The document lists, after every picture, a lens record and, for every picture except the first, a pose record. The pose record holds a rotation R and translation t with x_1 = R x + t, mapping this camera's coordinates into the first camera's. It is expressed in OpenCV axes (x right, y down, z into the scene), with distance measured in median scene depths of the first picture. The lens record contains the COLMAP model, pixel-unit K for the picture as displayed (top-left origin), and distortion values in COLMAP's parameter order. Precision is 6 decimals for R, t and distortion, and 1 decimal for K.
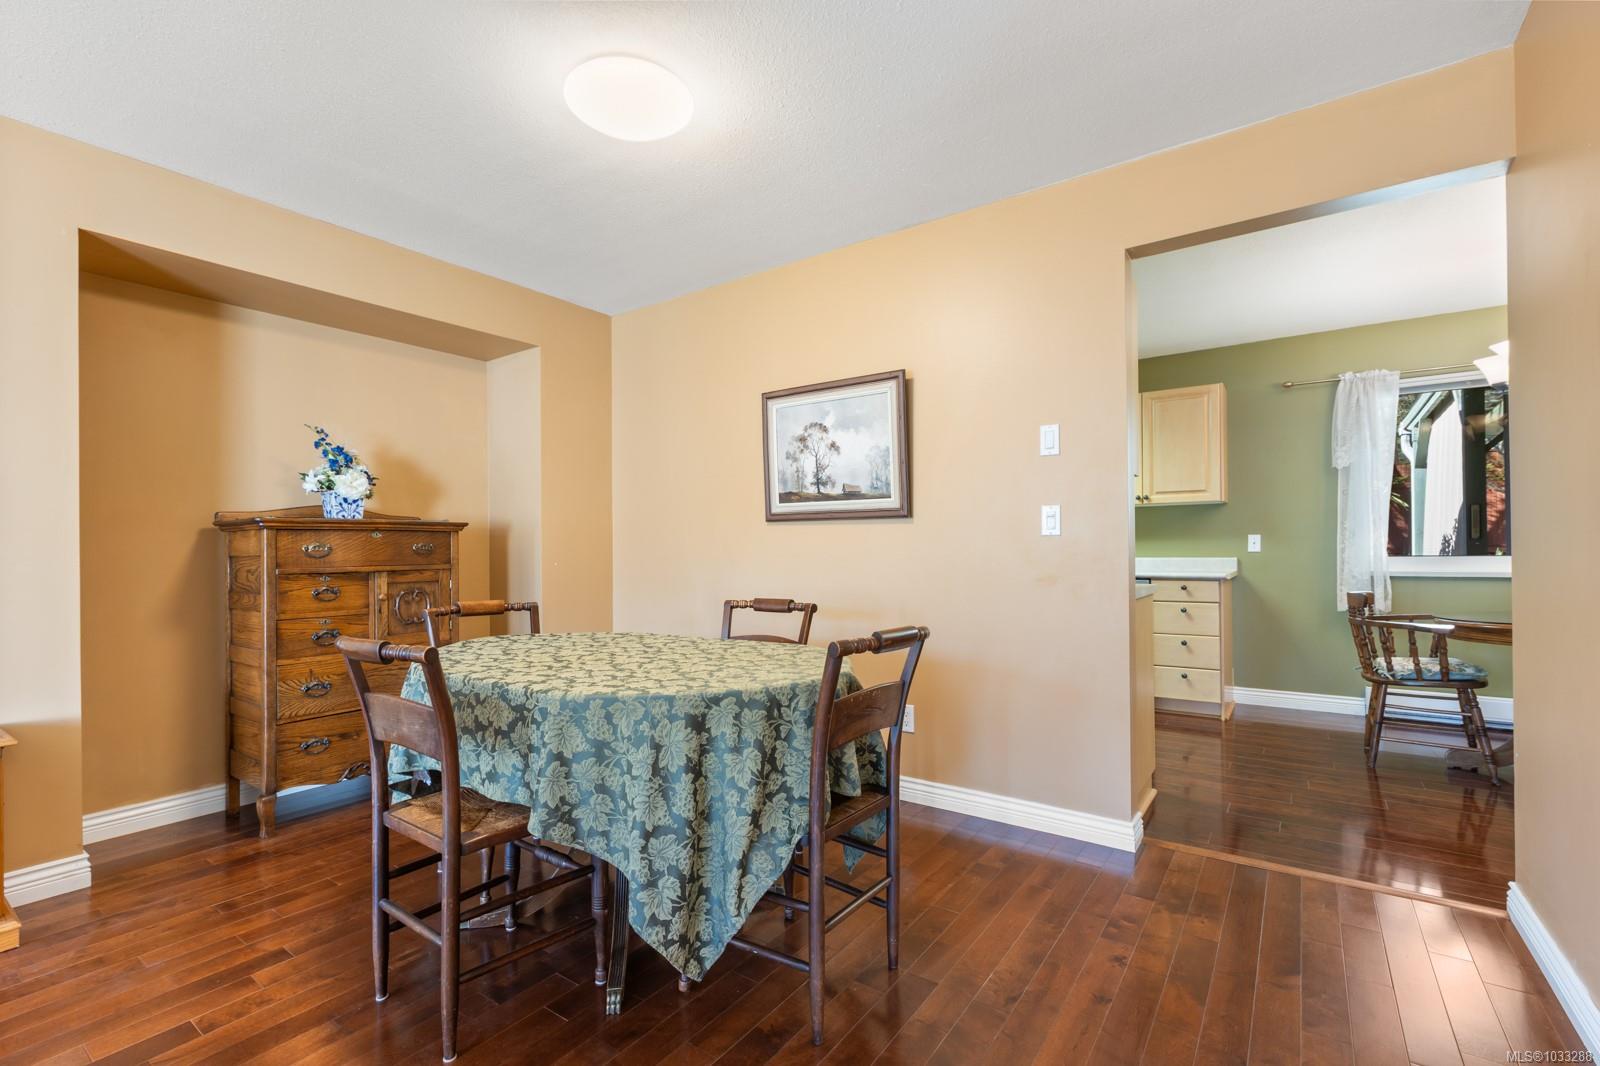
lens RADIAL K [[700.1, 0, 798.1], [0, 700.1, 535.4], [0, 0, 1]] dist [0.008957, -0.006614]
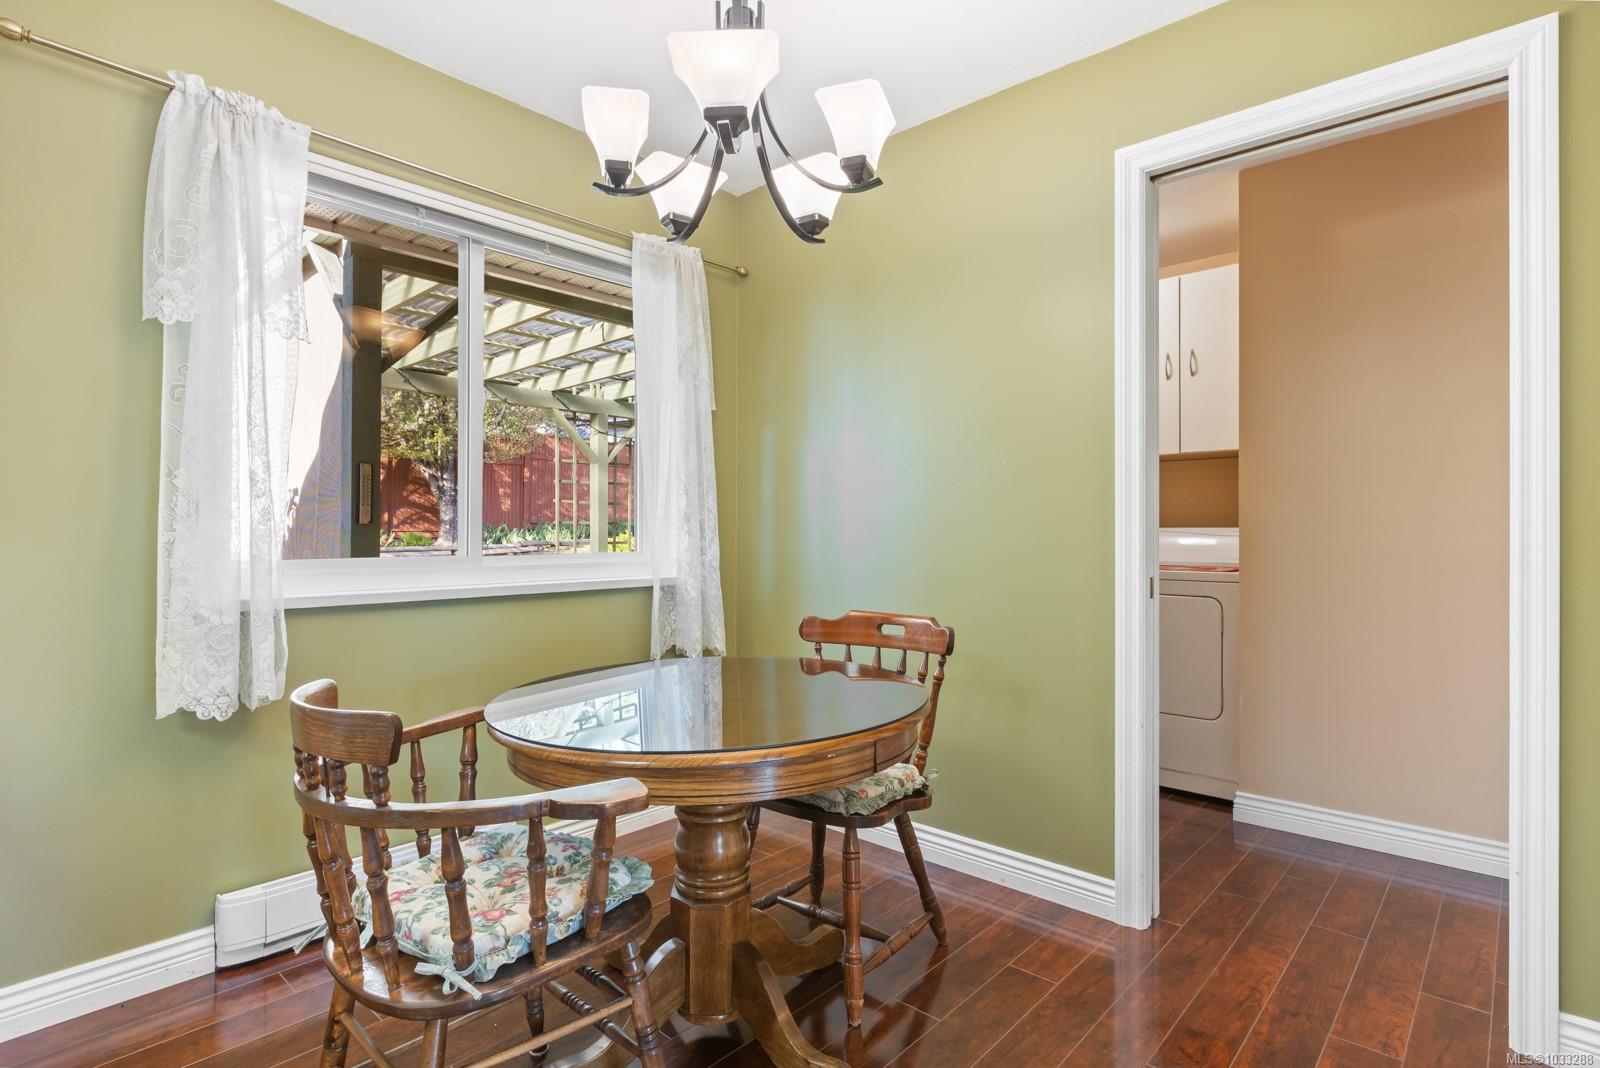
lens RADIAL K [[799.7, 0, 807.1], [0, 799.7, 526.5], [0, 0, 1]] dist [-0.002707, -0.000562]
pose [[0.114463, 0.014121, 0.993327, 0.753847], [-0.011055, 0.999855, -0.012940, 0.021931], [-0.993366, -0.009500, 0.114602, 1.173355]]
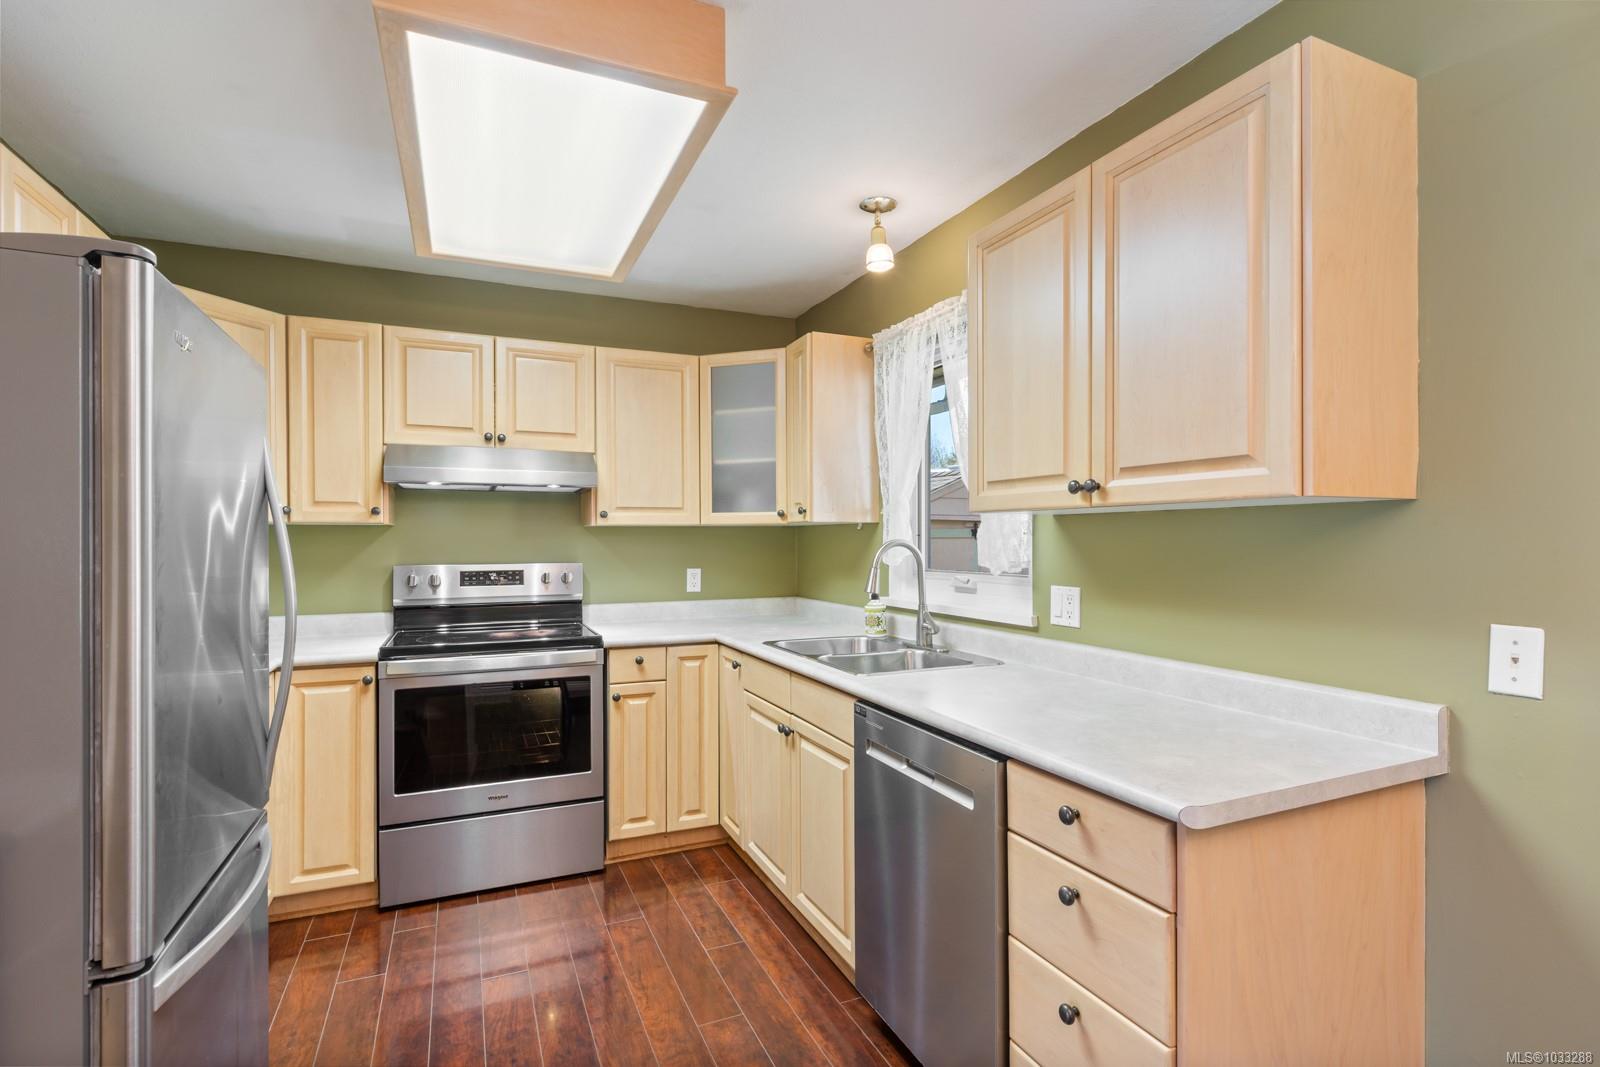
lens RADIAL K [[768.2, 0, 800.0], [0, 768.2, 533.5], [0, 0, 1]] dist [0.001888, 0.000187]
pose [[0.861315, 0.007230, -0.508019, 1.156934], [-0.003929, 0.999964, 0.007569, -0.070766], [0.508055, -0.004523, 0.861312, 1.301344]]
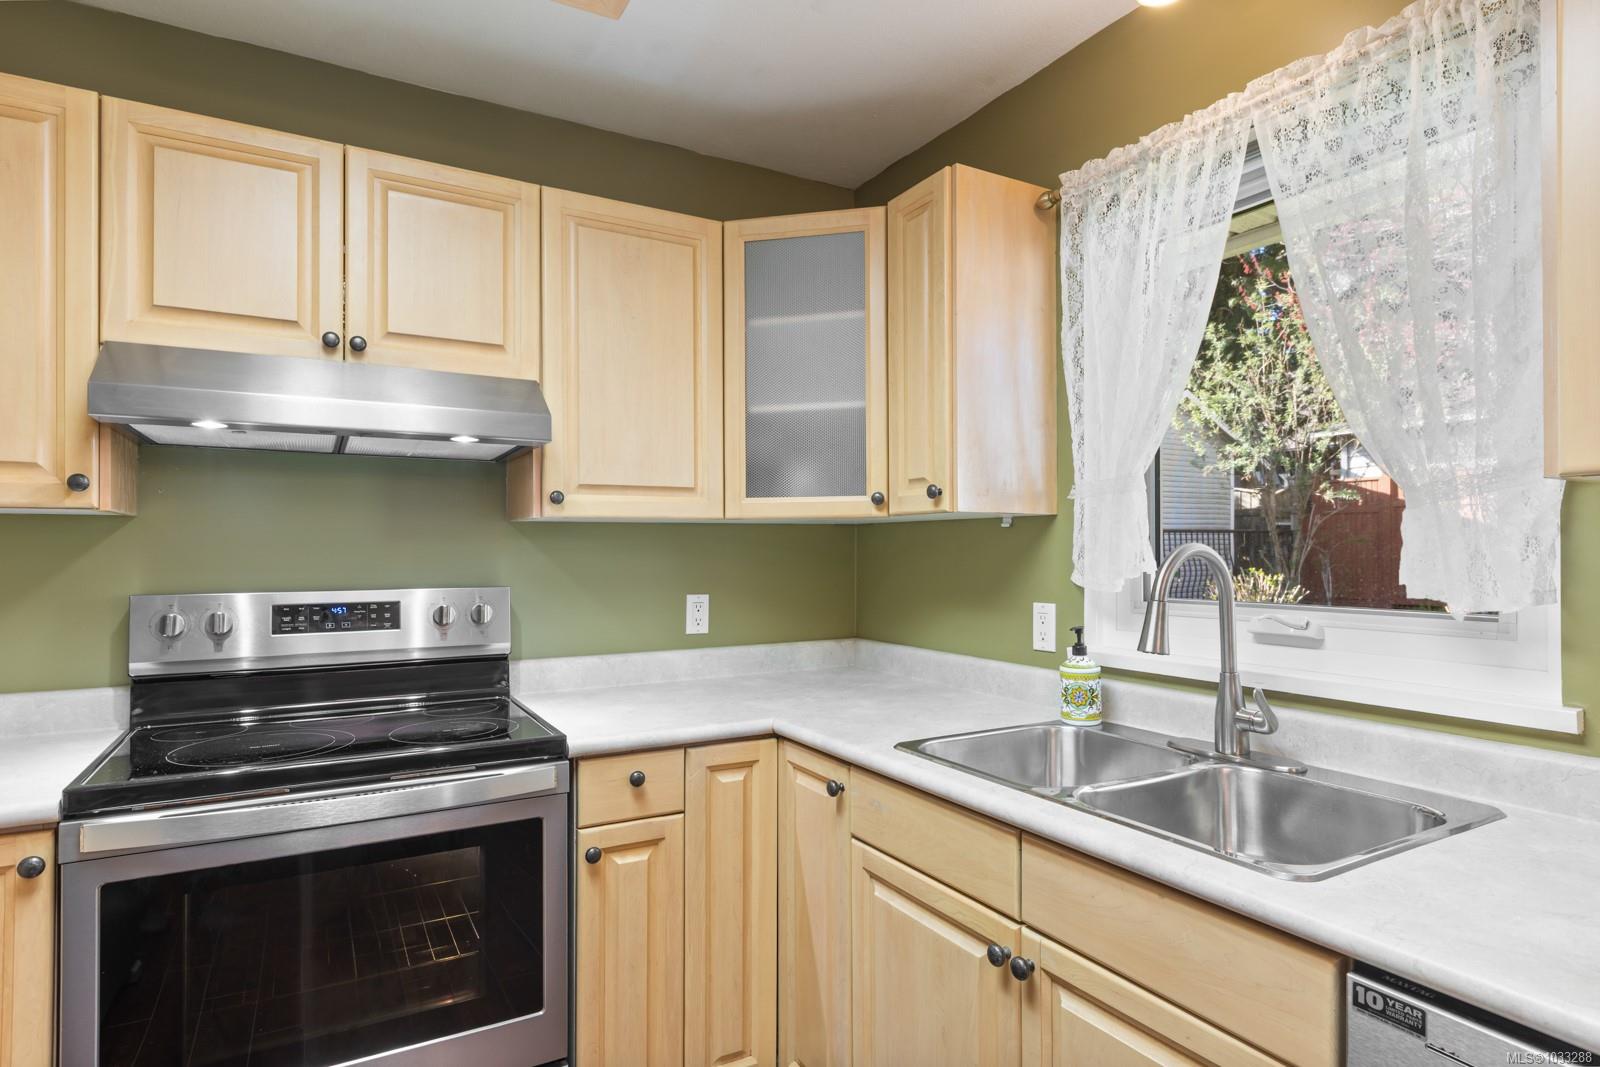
lens RADIAL K [[868.0, 0, 800.6], [0, 868.0, 537.6], [0, 0, 1]] dist [0.002674, -0.001069]
pose [[0.909252, 0.006554, -0.416195, 0.702104], [-0.006507, 0.999978, 0.001531, -0.057127], [0.416196, 0.001316, 0.909274, 1.657350]]
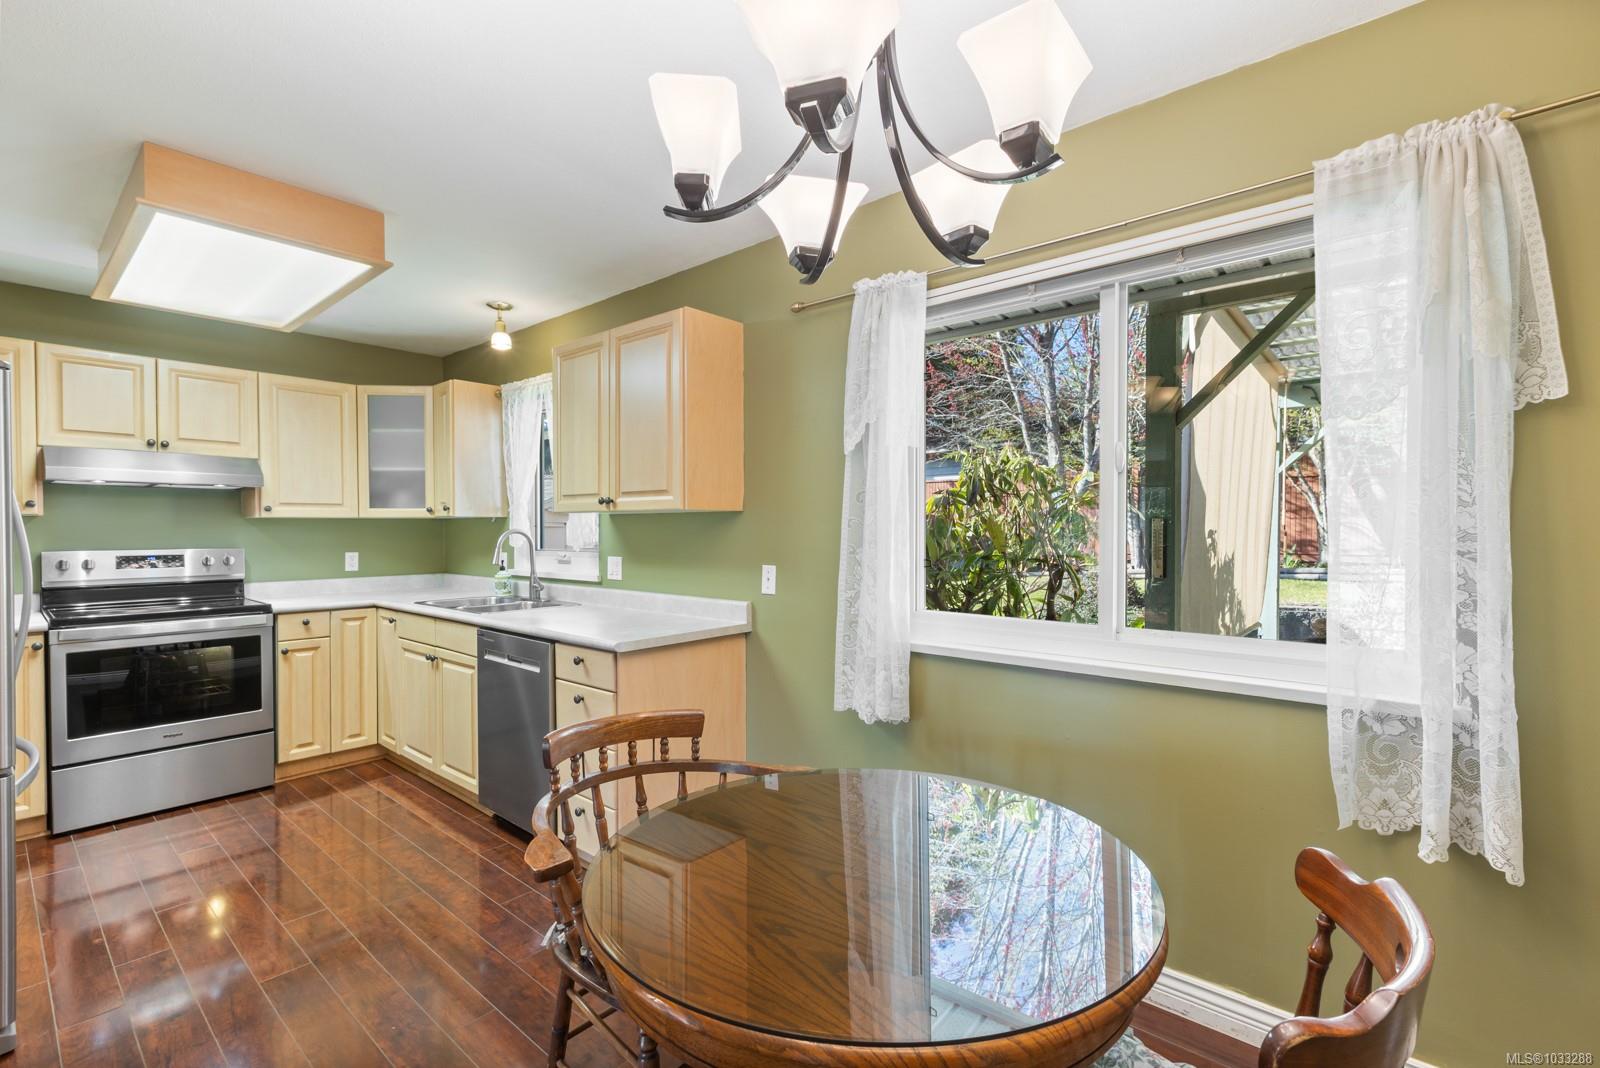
lens RADIAL K [[700.1, 0, 798.1], [0, 700.1, 536.4], [0, 0, 1]] dist [0.008957, -0.006614]
pose [[0.996232, 0.012673, -0.085797, 1.474012], [-0.010820, 0.999699, 0.022025, -0.078849], [0.086050, -0.021014, 0.996069, 0.838587]]
